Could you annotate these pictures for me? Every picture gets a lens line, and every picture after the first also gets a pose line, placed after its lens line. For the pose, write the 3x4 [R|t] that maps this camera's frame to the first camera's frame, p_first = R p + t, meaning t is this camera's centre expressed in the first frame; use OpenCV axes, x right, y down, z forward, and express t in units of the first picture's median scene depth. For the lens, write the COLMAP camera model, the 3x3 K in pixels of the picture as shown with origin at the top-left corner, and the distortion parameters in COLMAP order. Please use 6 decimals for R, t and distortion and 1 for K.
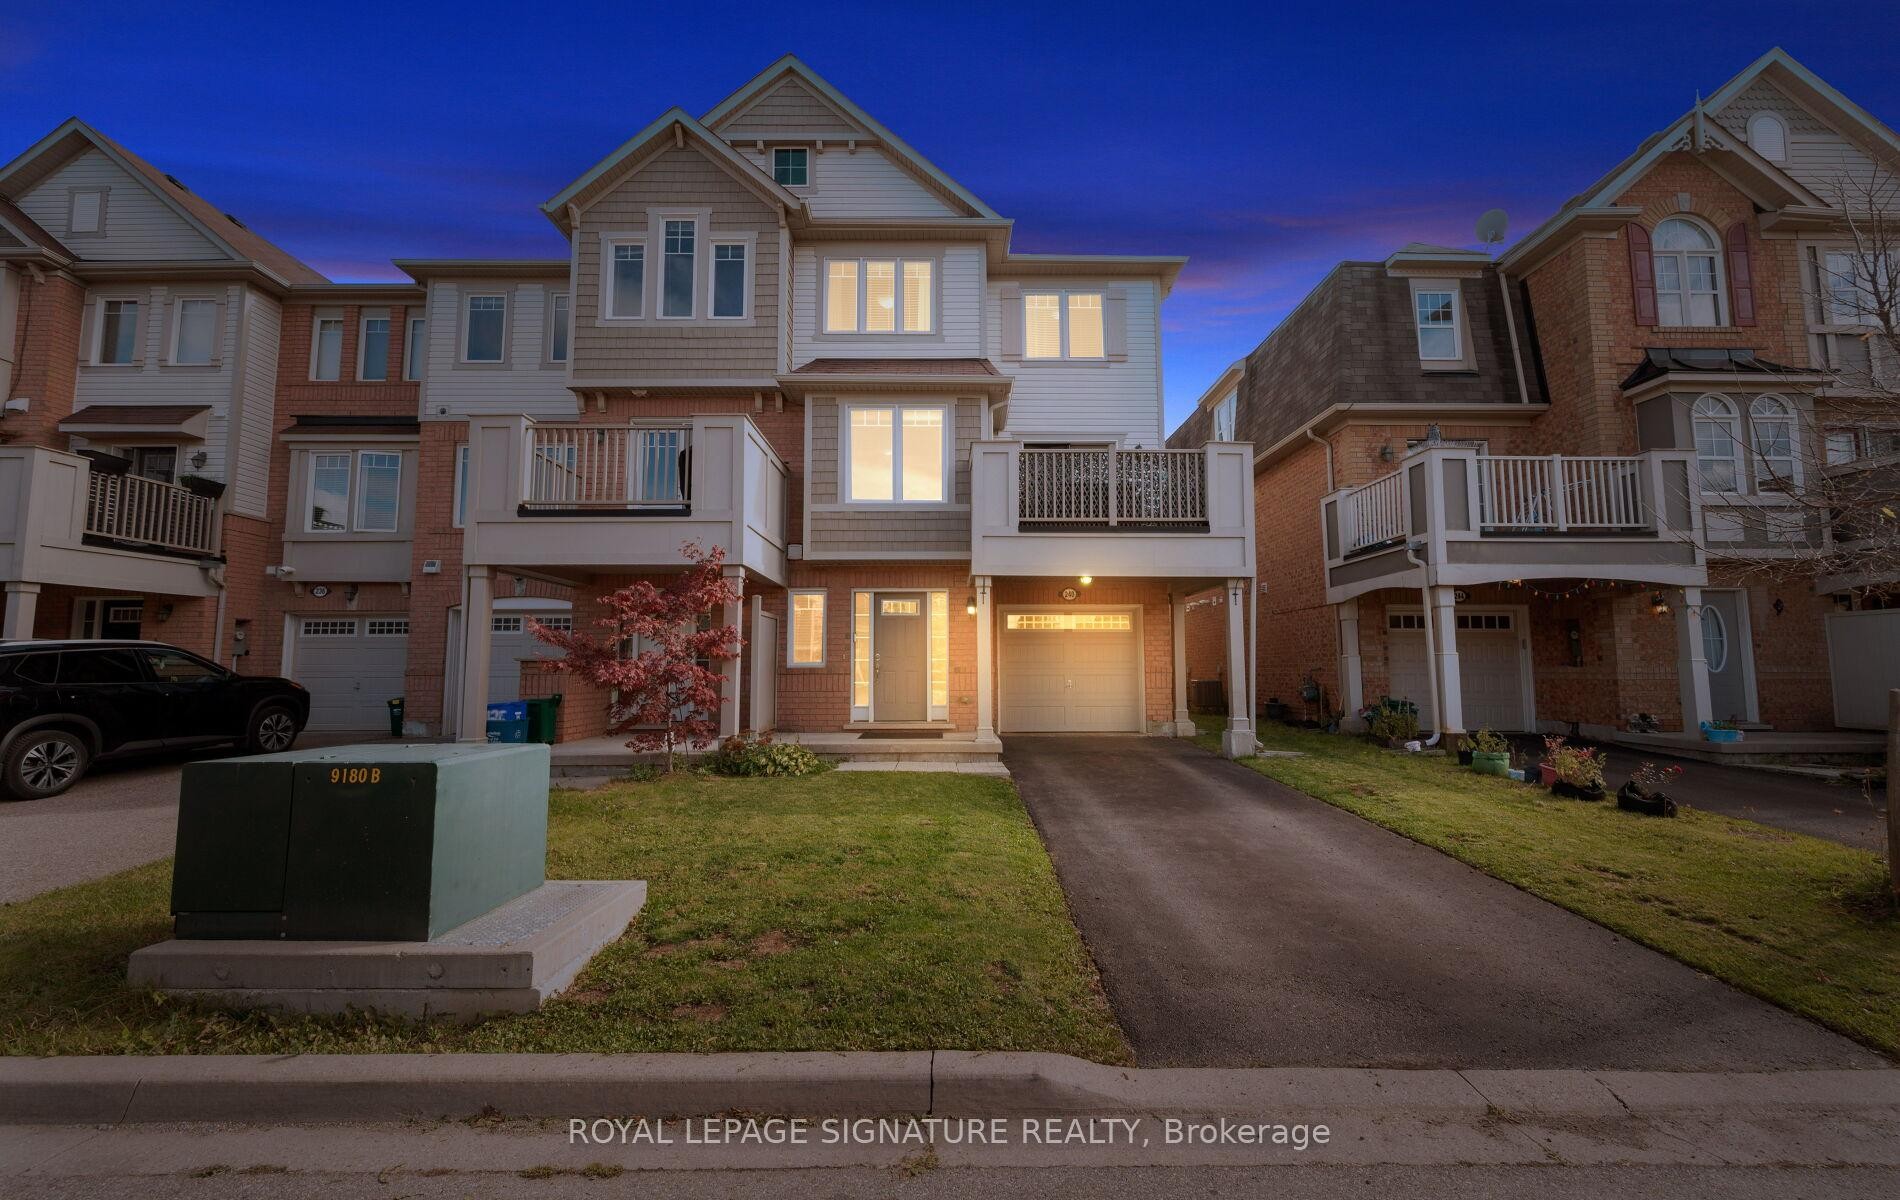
lens RADIAL K [[748.0, 0, 948.9], [0, 748.0, 601.8], [0, 0, 1]] dist [-0.000516, 0.000376]
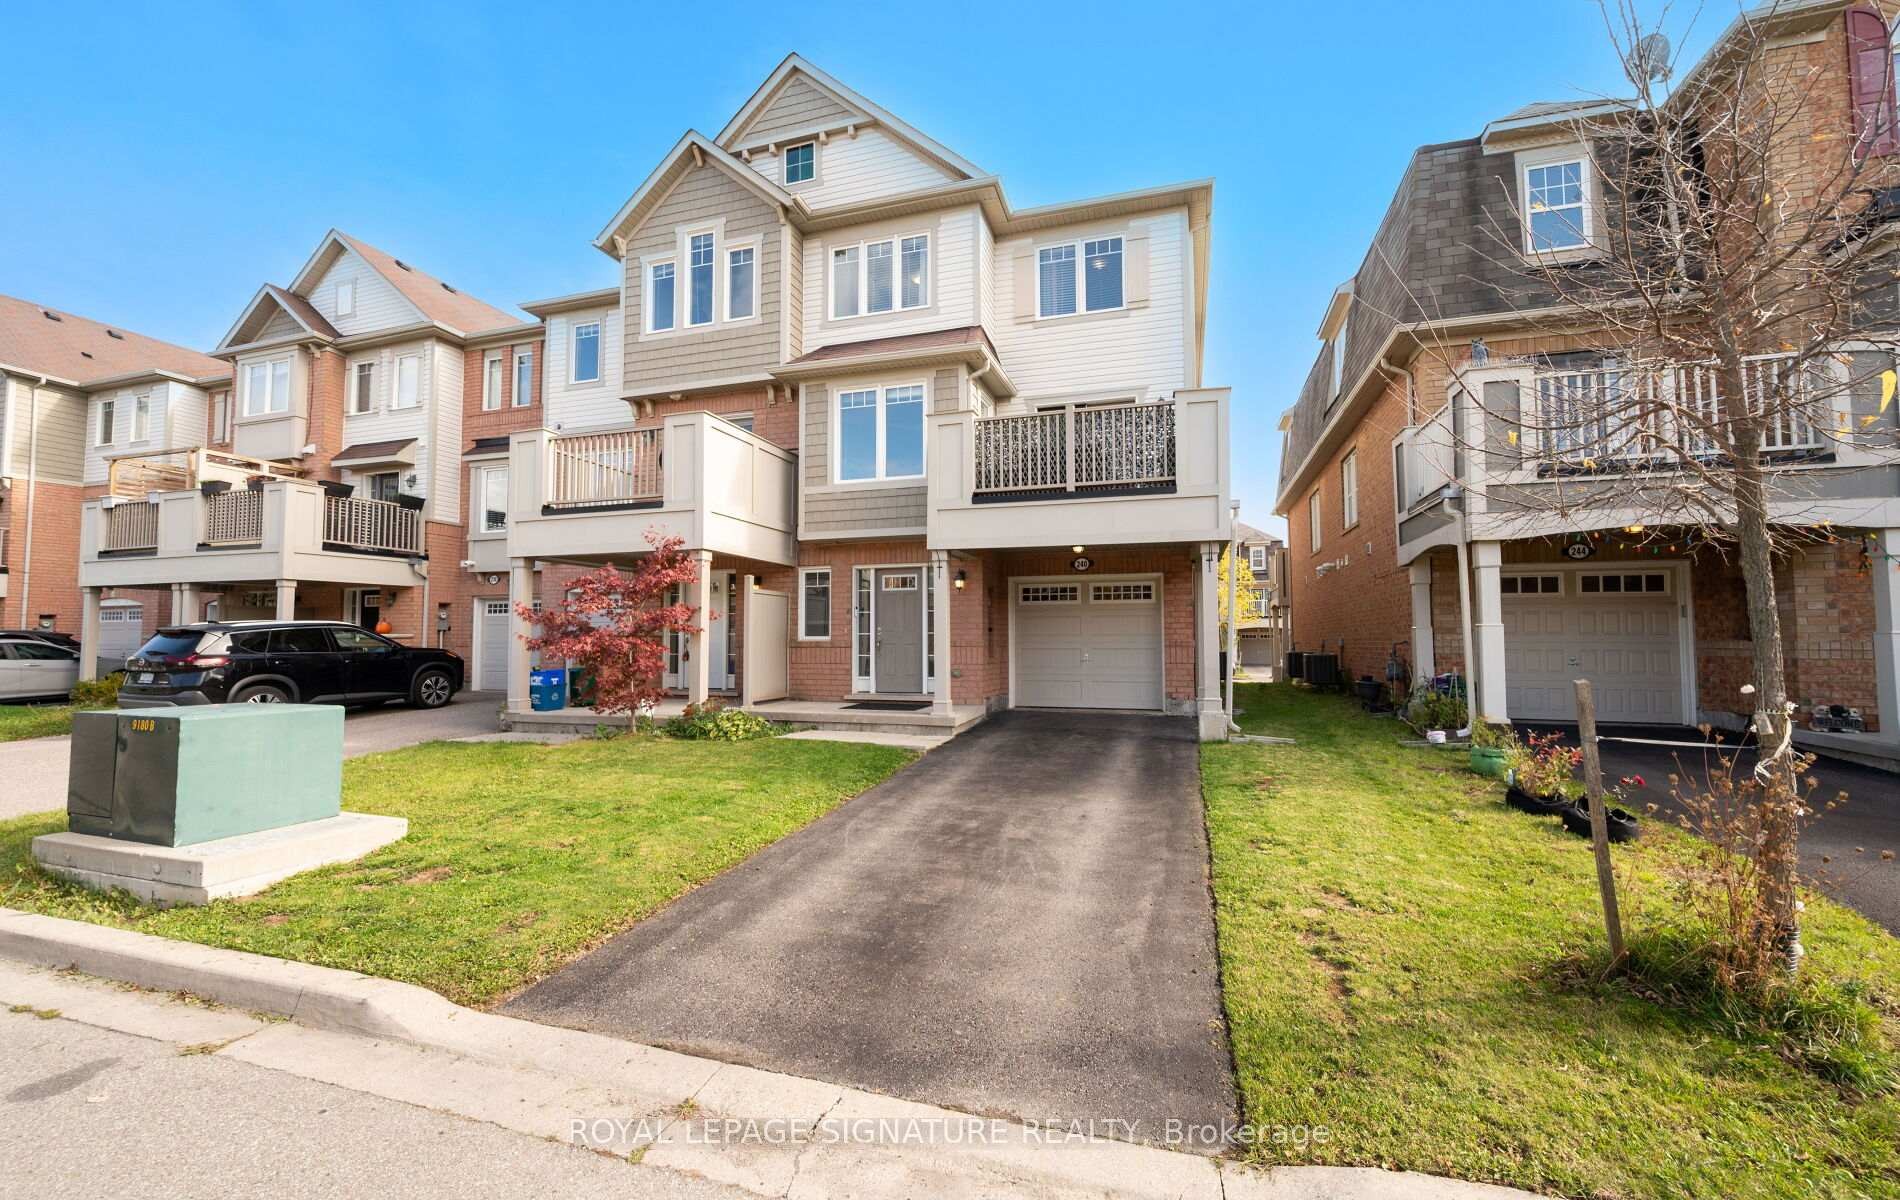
lens RADIAL K [[748.0, 0, 943.6], [0, 748.0, 600.1], [0, 0, 1]] dist [-0.000516, 0.000376]
pose [[0.951267, -0.015680, -0.307969, 0.312344], [0.027404, 0.999053, 0.033781, -0.001141], [0.307148, -0.040575, 0.950797, 0.045055]]
